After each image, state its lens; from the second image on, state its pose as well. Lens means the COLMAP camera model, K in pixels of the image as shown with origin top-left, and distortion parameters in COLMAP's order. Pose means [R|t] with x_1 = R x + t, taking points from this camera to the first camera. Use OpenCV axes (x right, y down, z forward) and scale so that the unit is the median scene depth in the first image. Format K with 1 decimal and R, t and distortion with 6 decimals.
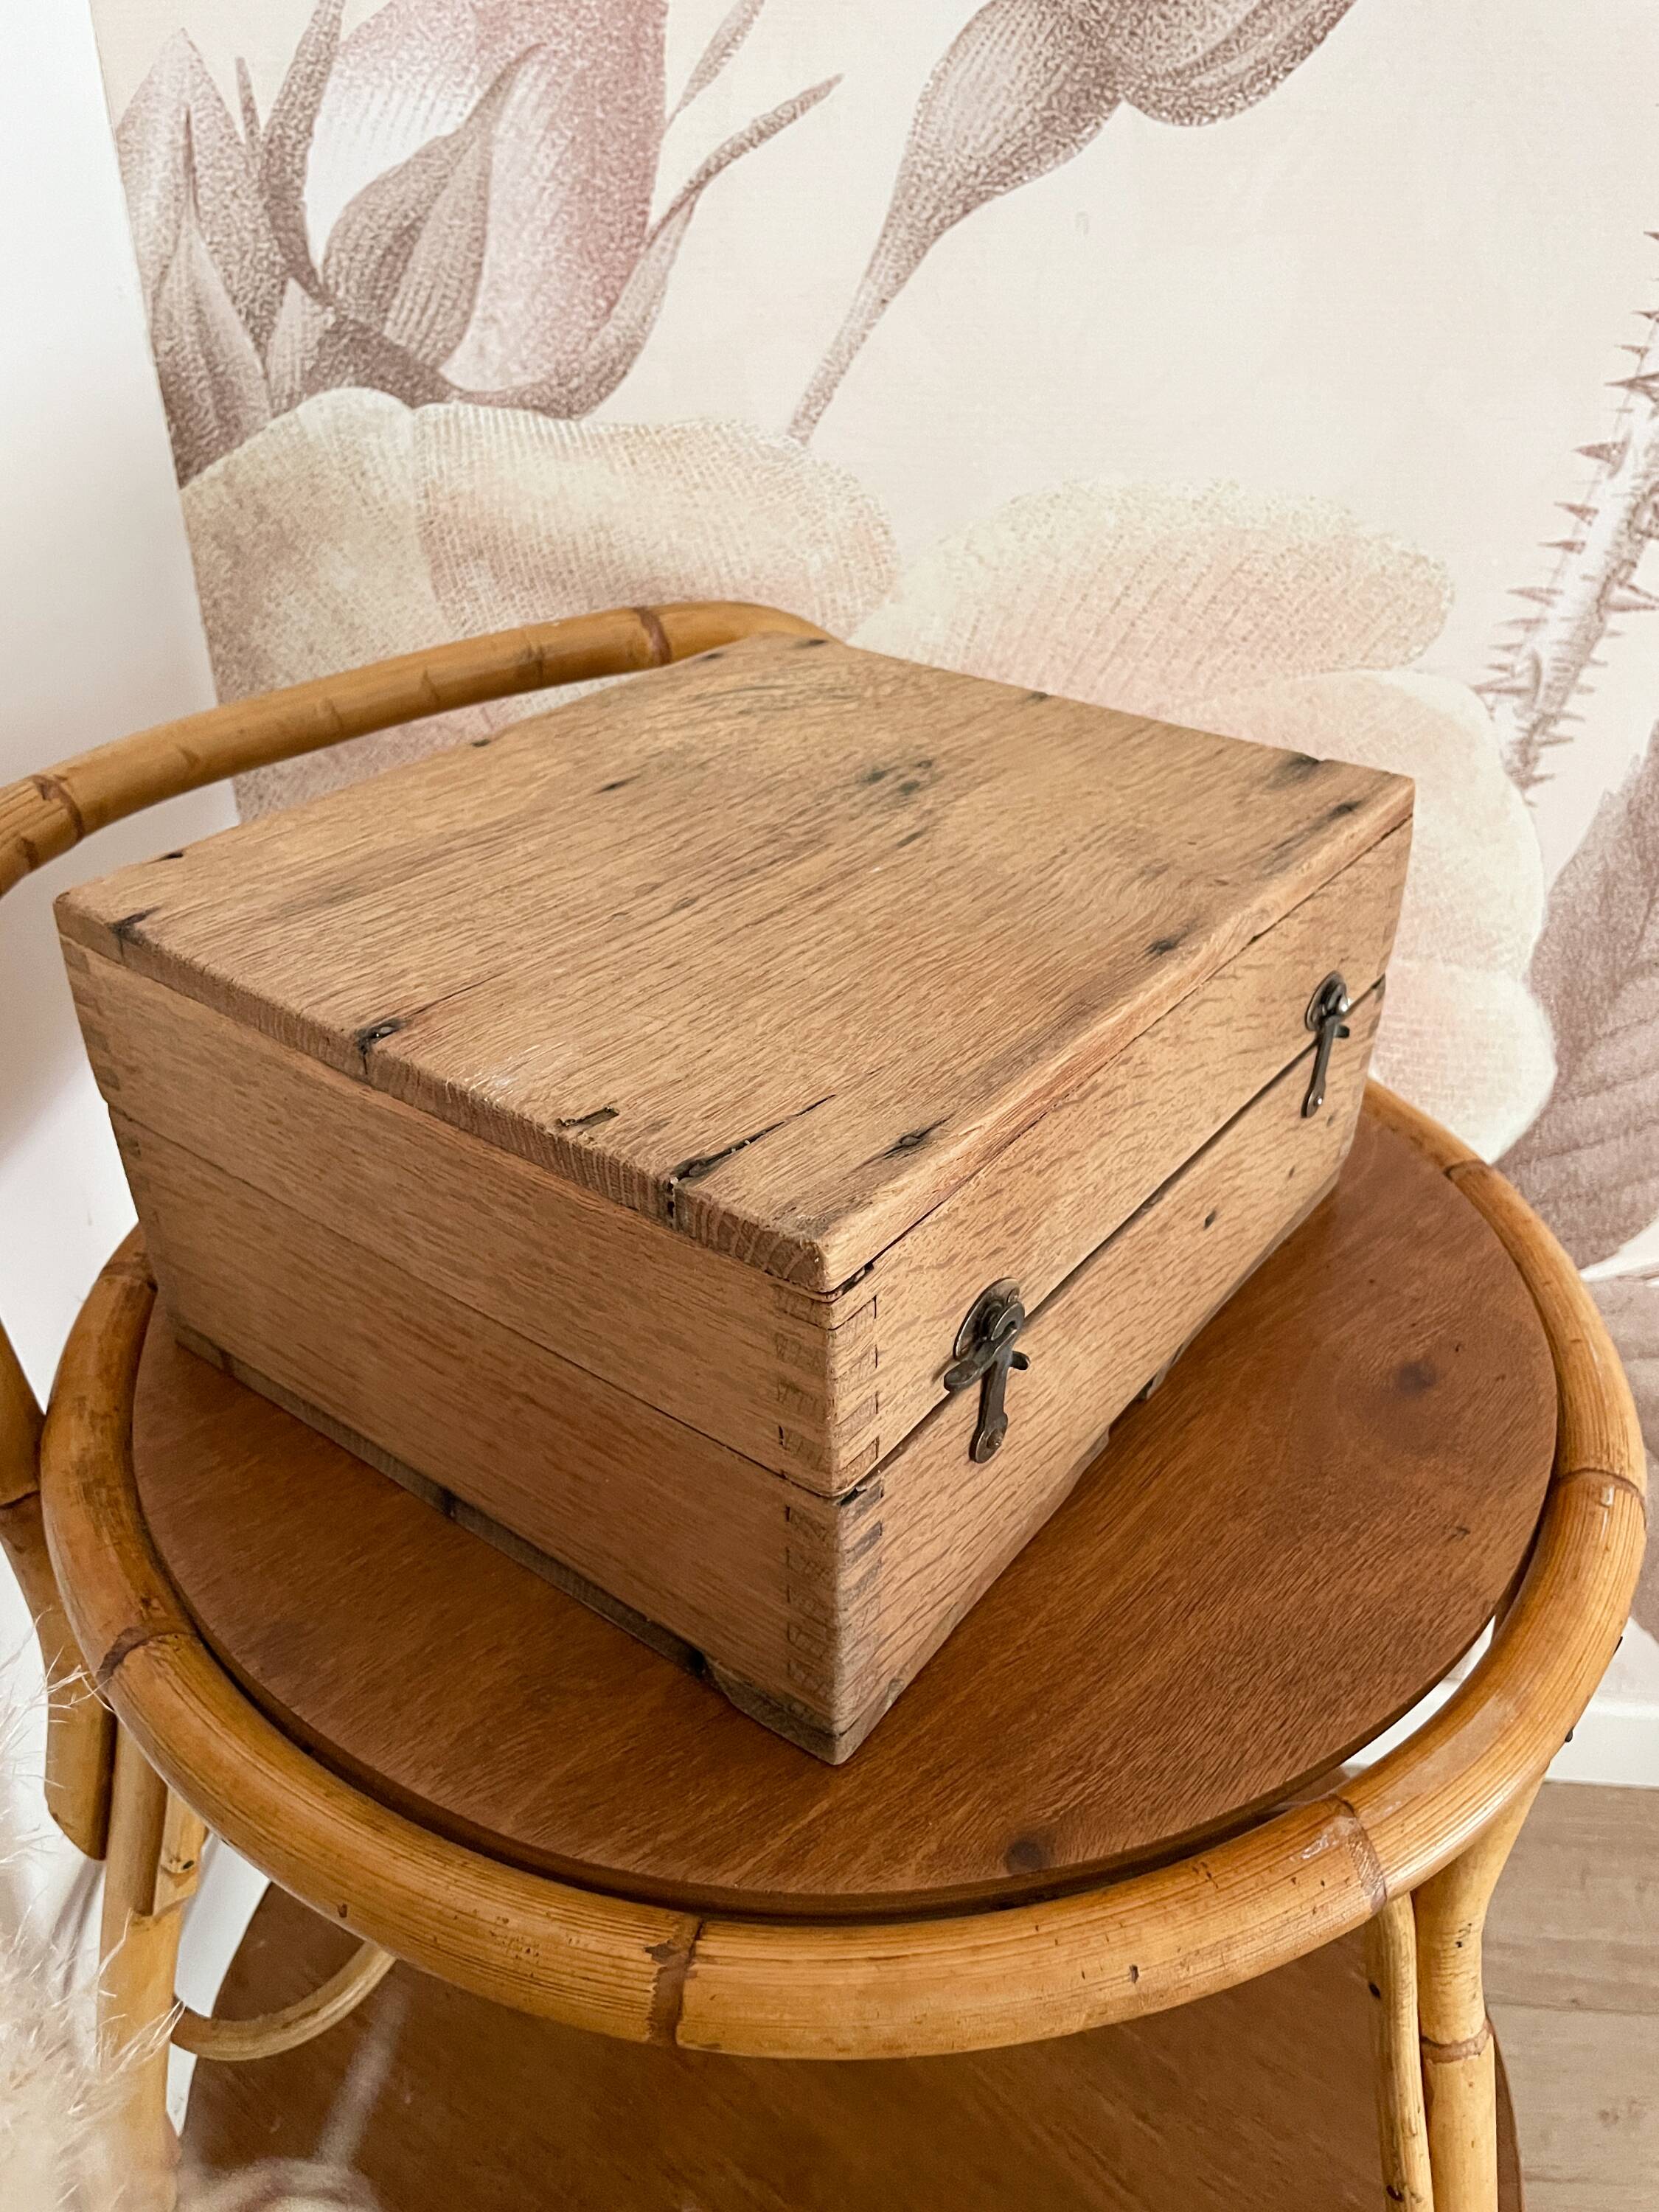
lens RADIAL K [[1723.7, 0, 876.0], [0, 1723.7, 1112.6], [0, 0, 1]] dist [0.054950, -0.095590]
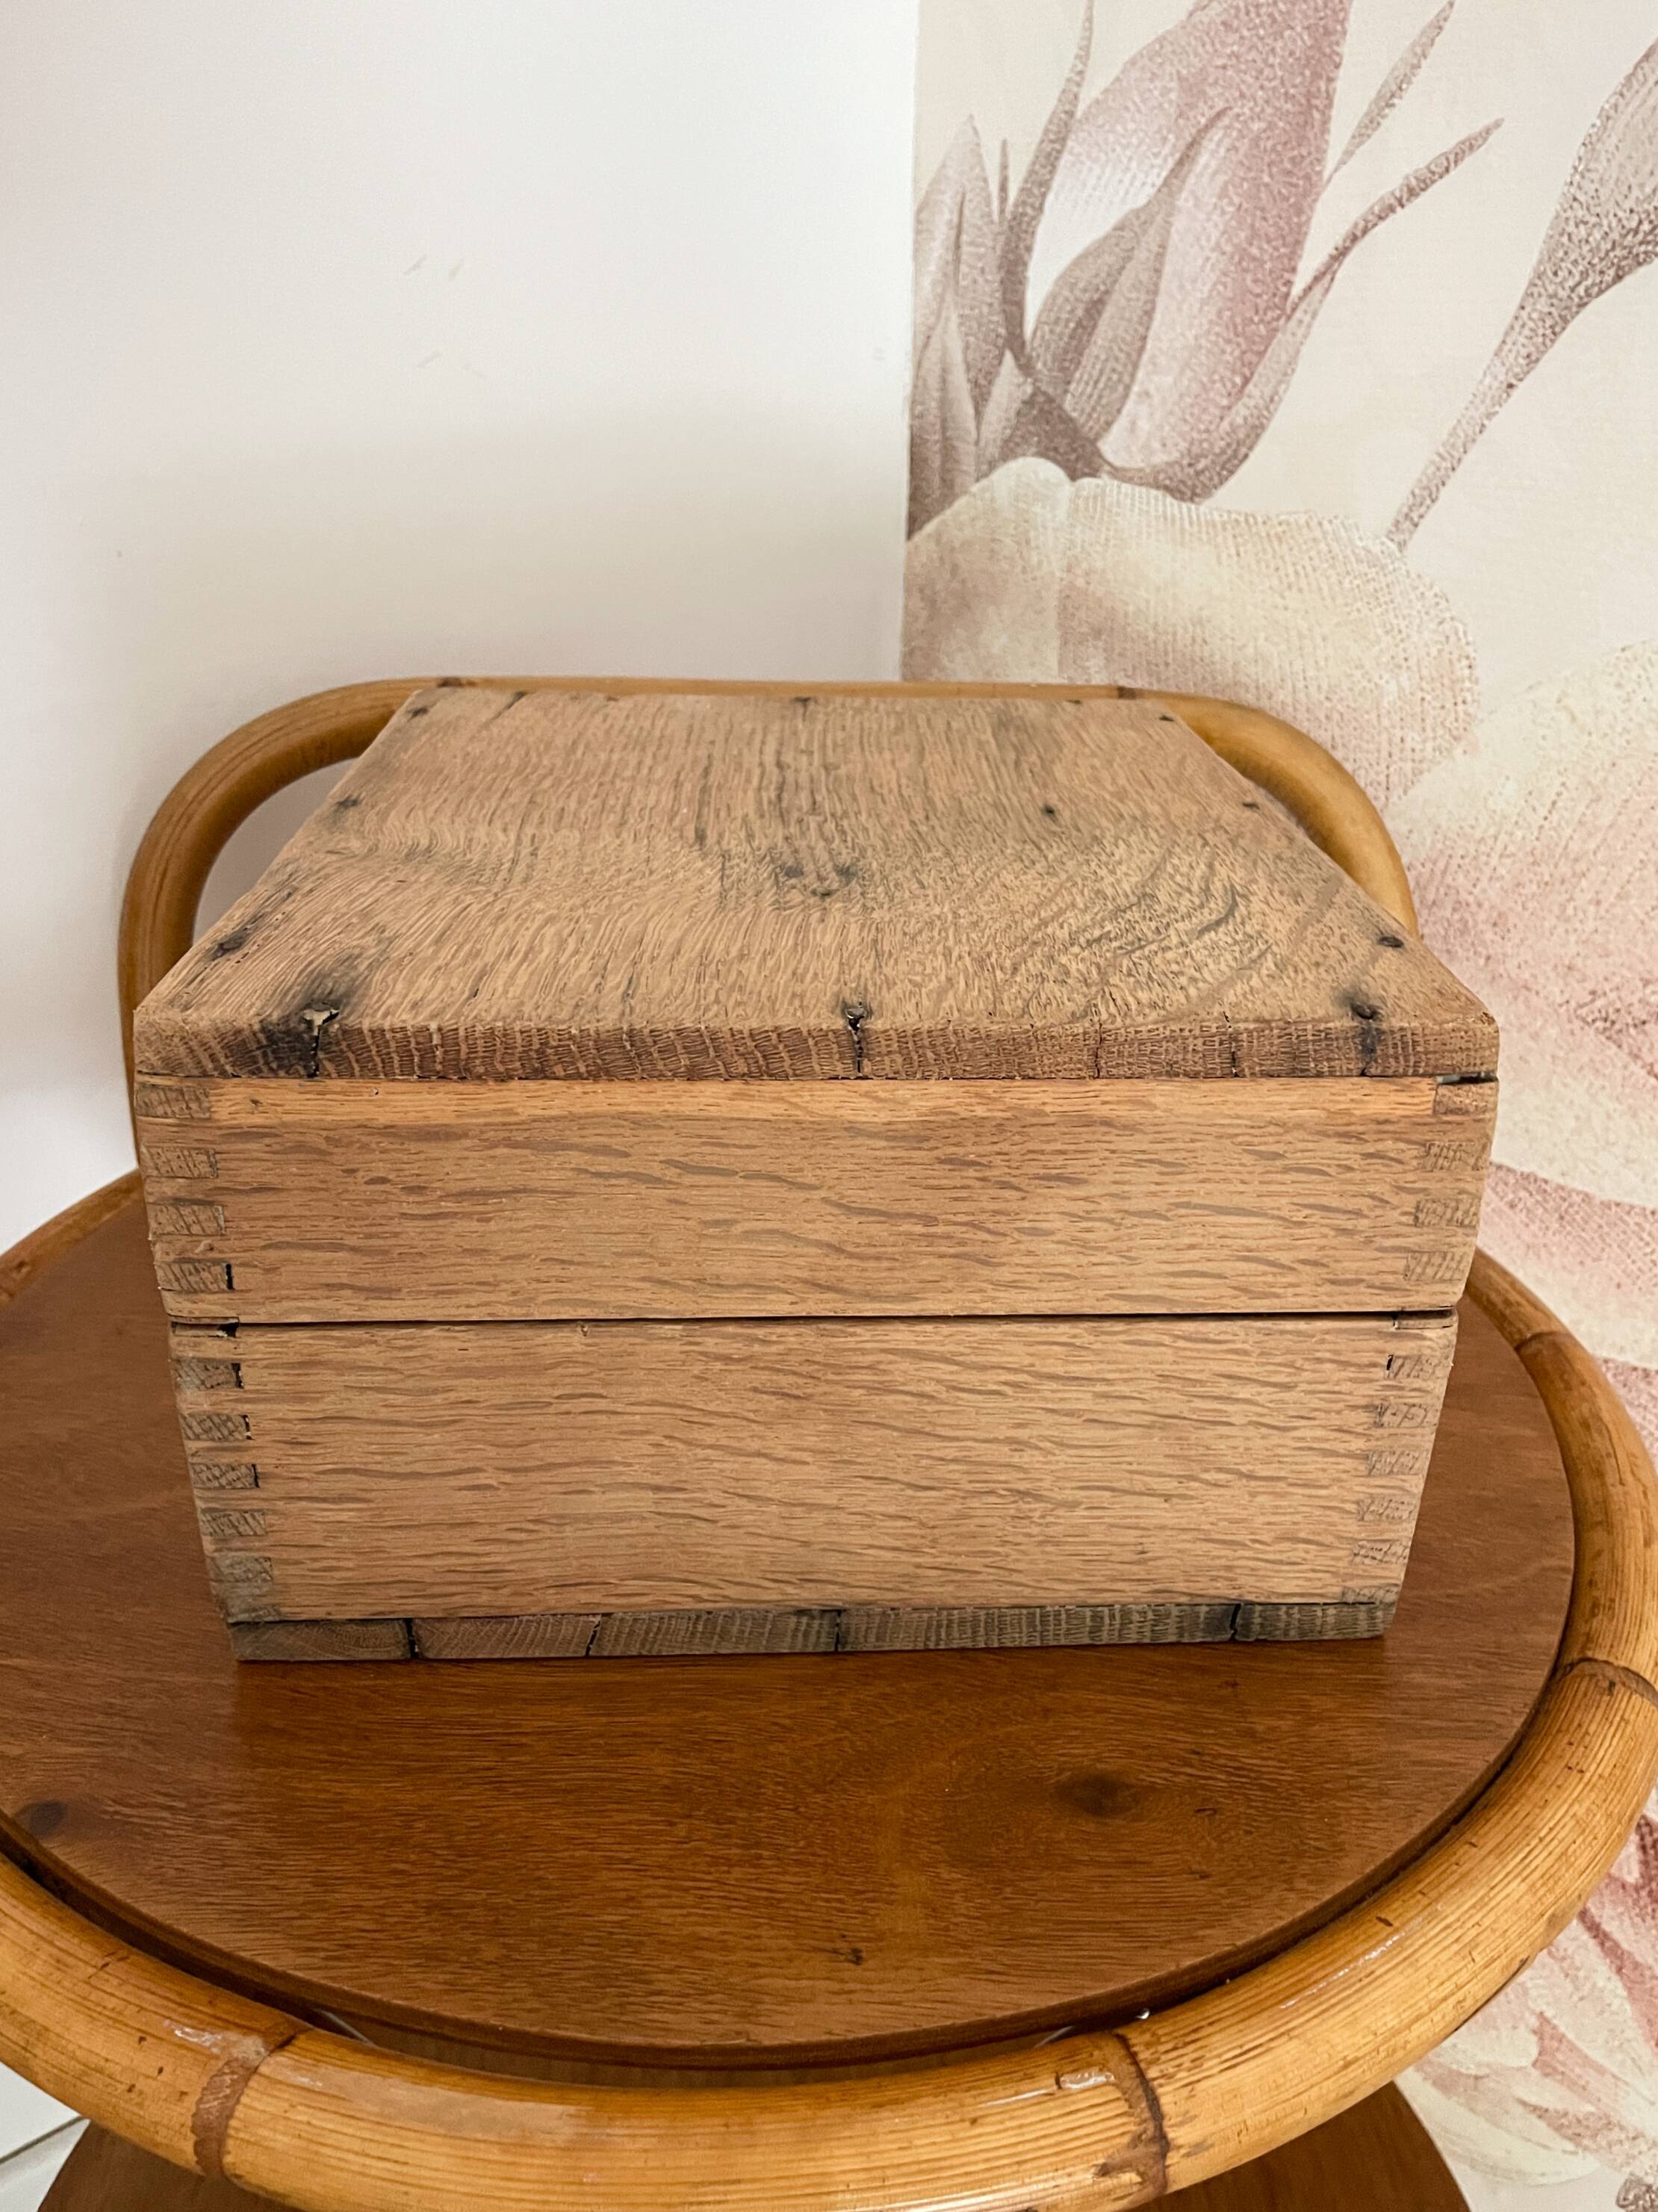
lens RADIAL K [[1723.4, 0, 847.7], [0, 1723.4, 1130.4], [0, 0, 1]] dist [0.054950, -0.095590]
pose [[0.658459, 0.323041, -0.679761, 0.475250], [-0.410526, 0.911163, 0.035348, -0.048942], [0.630793, 0.255785, 0.732581, 0.297174]]
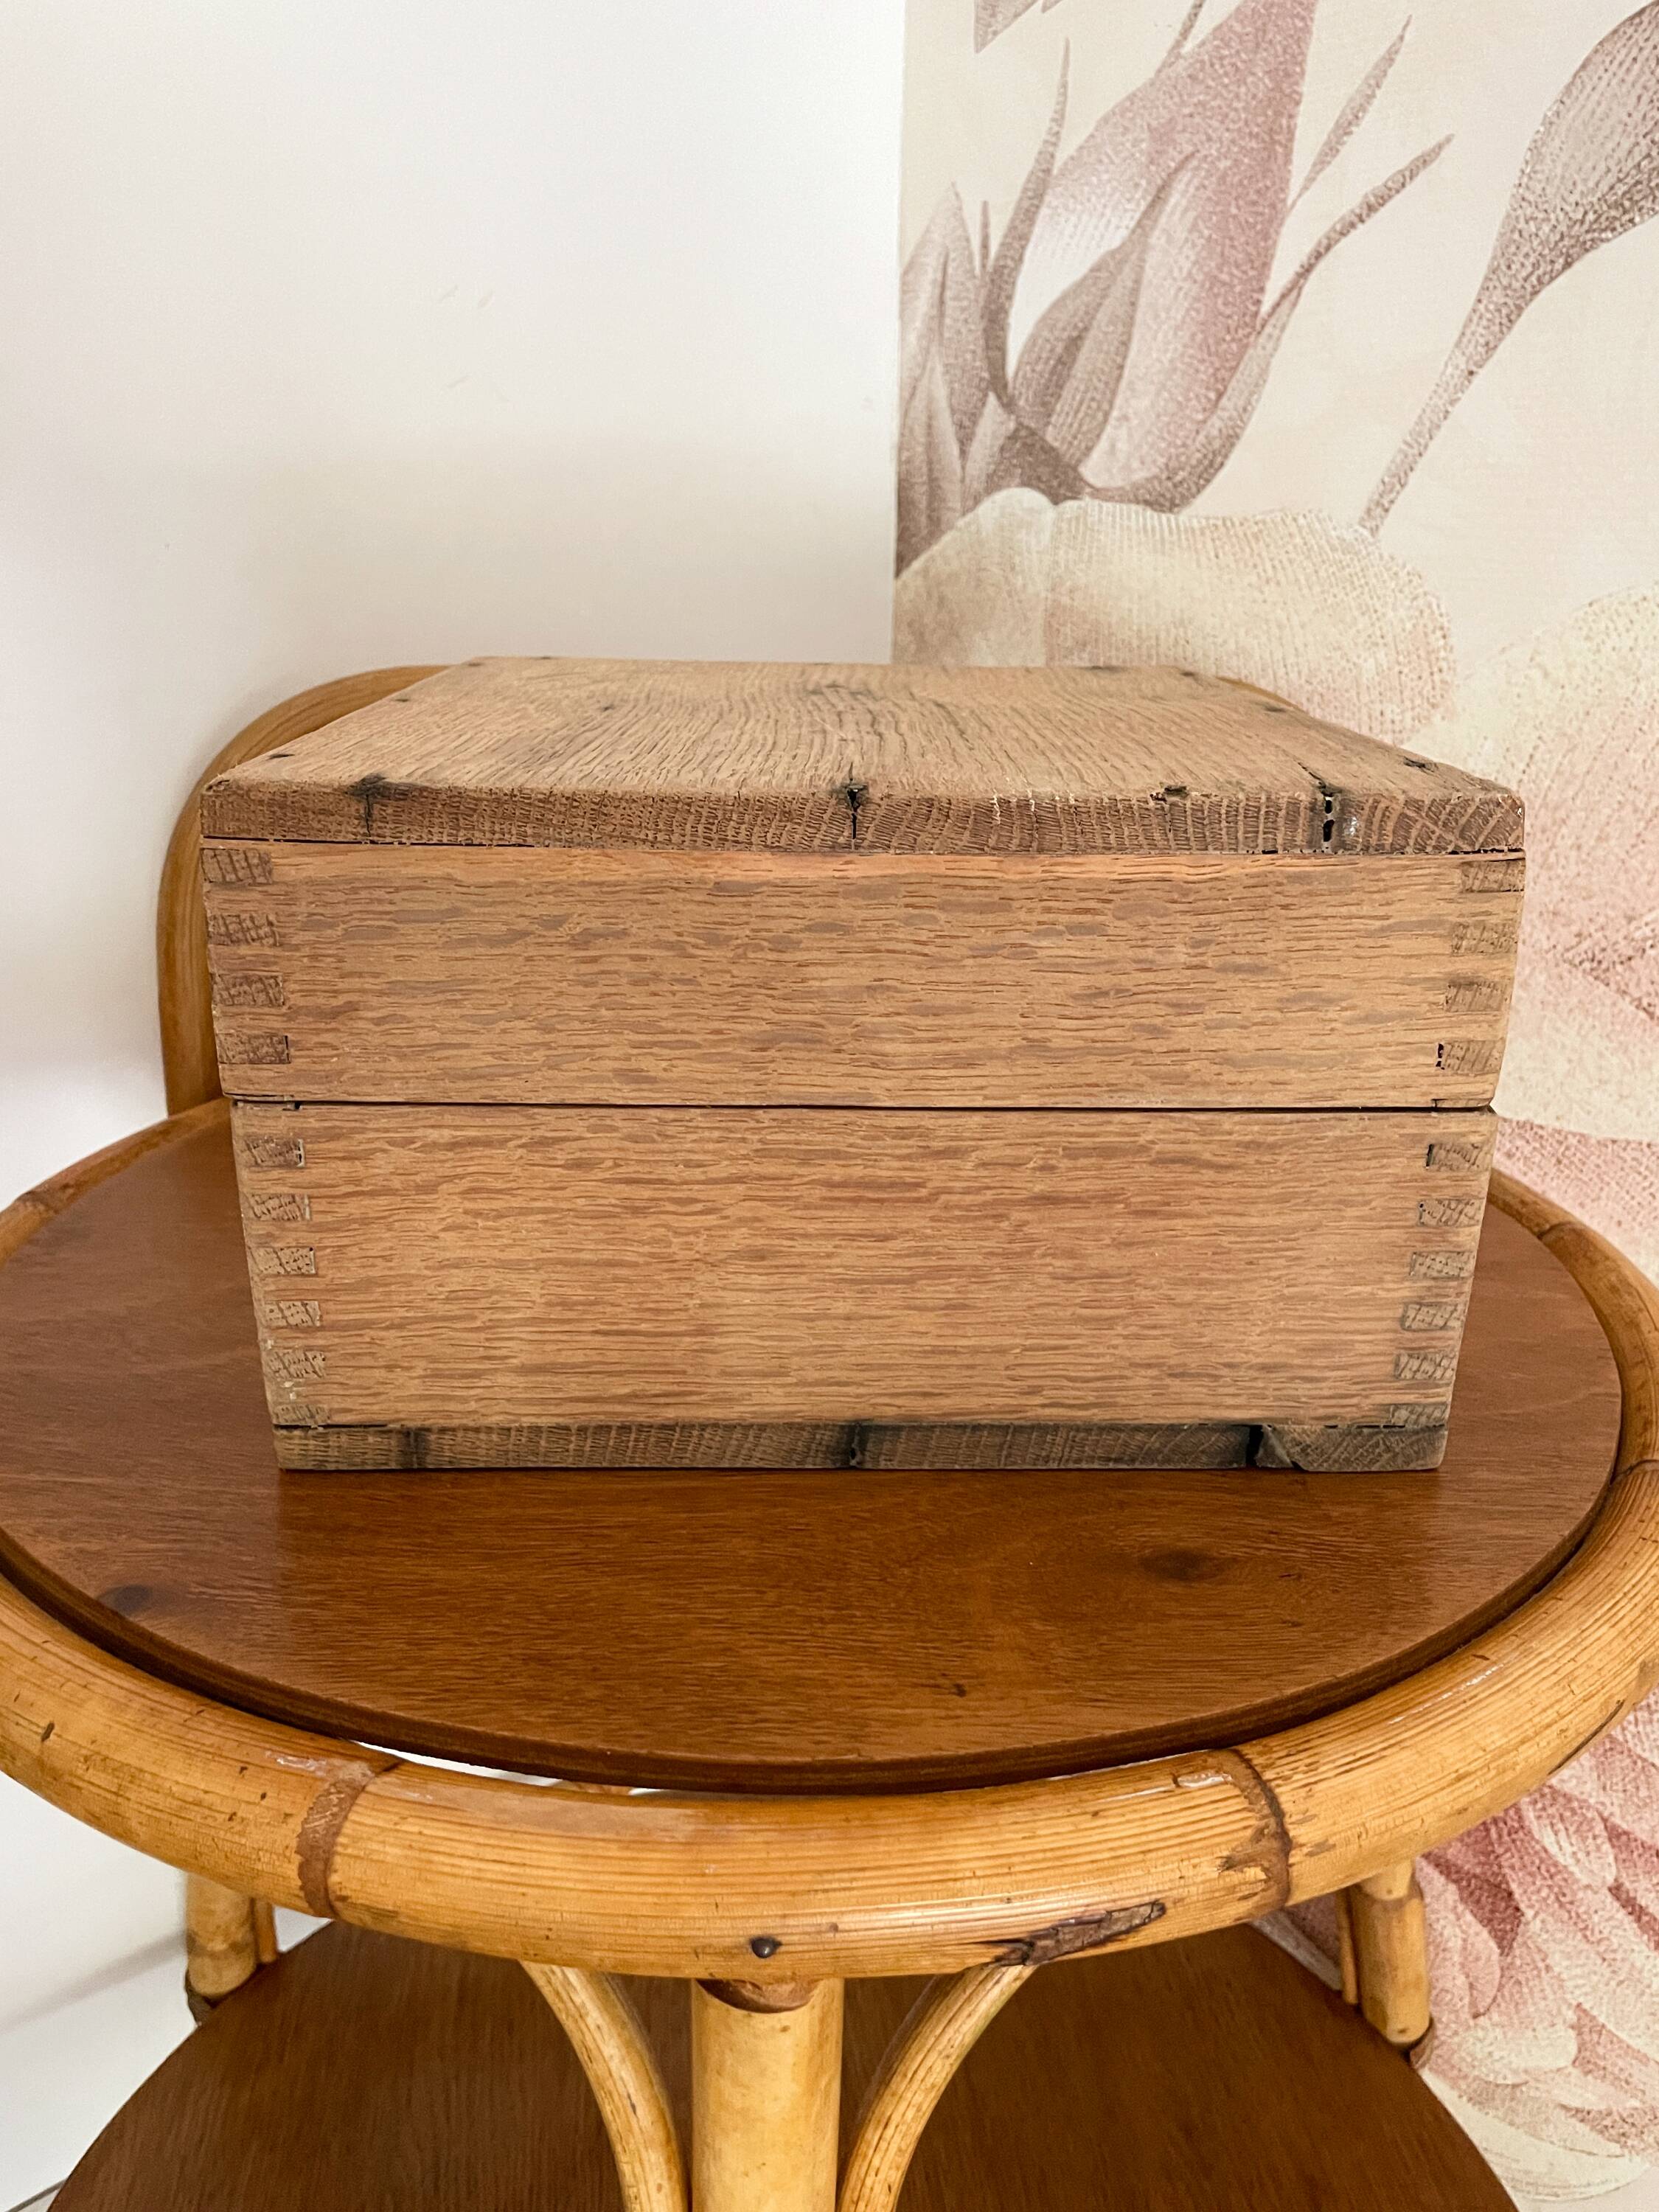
lens RADIAL K [[1723.7, 0, 825.3], [0, 1723.7, 1108.2], [0, 0, 1]] dist [0.054950, -0.095590]
pose [[0.676249, 0.234110, -0.698484, 0.494811], [-0.396449, 0.914804, -0.077215, 0.075242], [0.620899, 0.329130, 0.711447, 0.293090]]
